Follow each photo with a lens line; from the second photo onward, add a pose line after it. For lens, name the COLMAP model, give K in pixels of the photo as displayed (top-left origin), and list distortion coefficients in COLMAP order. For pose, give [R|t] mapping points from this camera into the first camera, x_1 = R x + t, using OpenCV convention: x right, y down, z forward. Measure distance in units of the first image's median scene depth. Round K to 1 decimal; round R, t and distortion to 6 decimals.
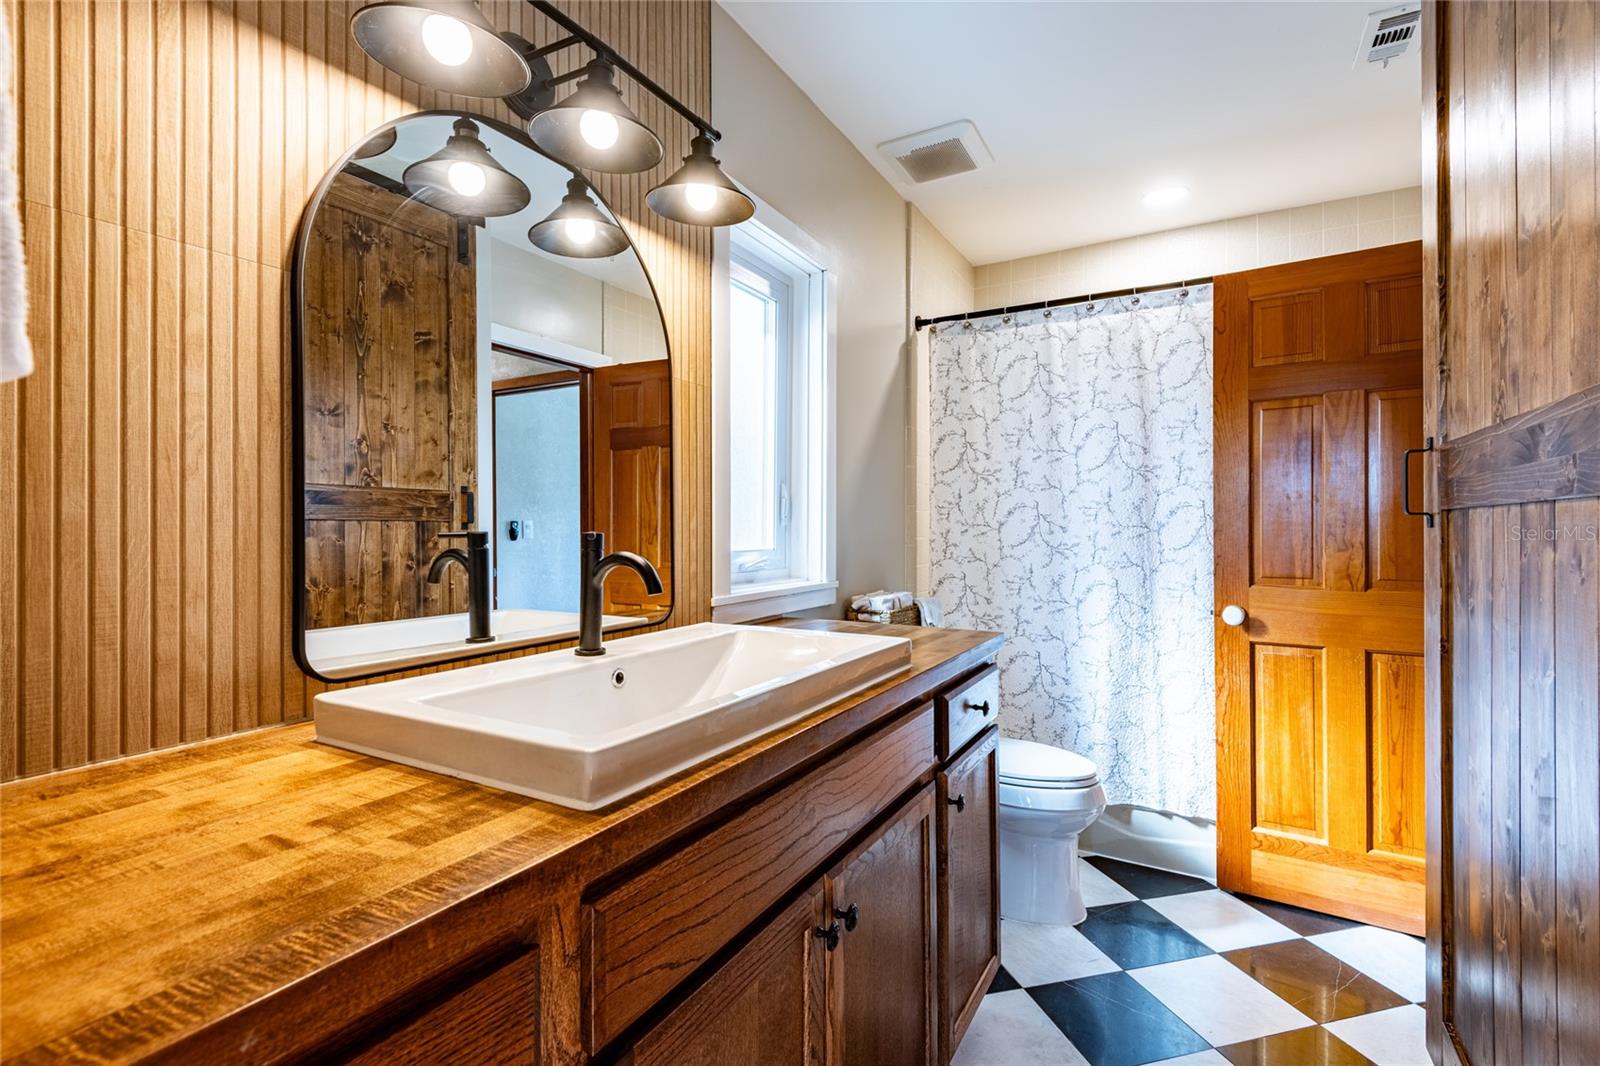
lens RADIAL K [[729.4, 0, 800.0], [0, 729.4, 533.0], [0, 0, 1]] dist [0.001138, 0.000041]
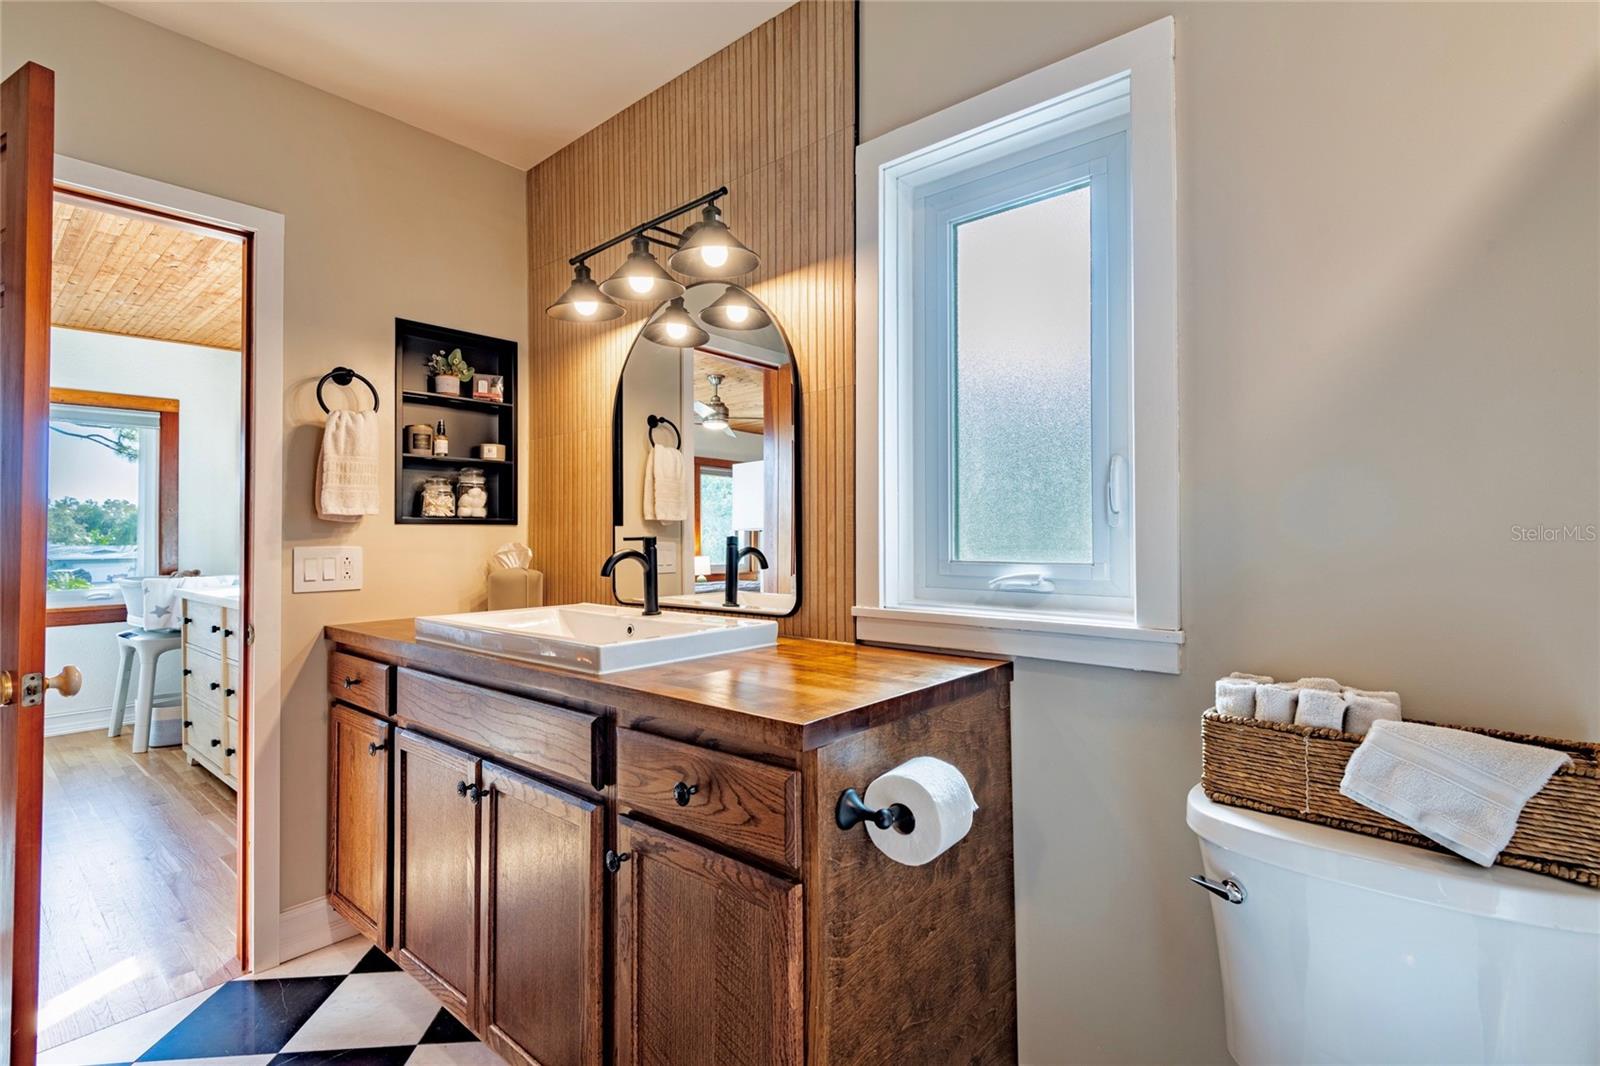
lens RADIAL K [[747.7, 0, 800.0], [0, 747.7, 533.0], [0, 0, 1]] dist [-0.000829, -0.000020]
pose [[-0.186136, -0.012667, -0.982442, 1.026266], [-0.007350, 0.999907, -0.011500, 0.006534], [0.982496, 0.005080, -0.186212, 1.353332]]
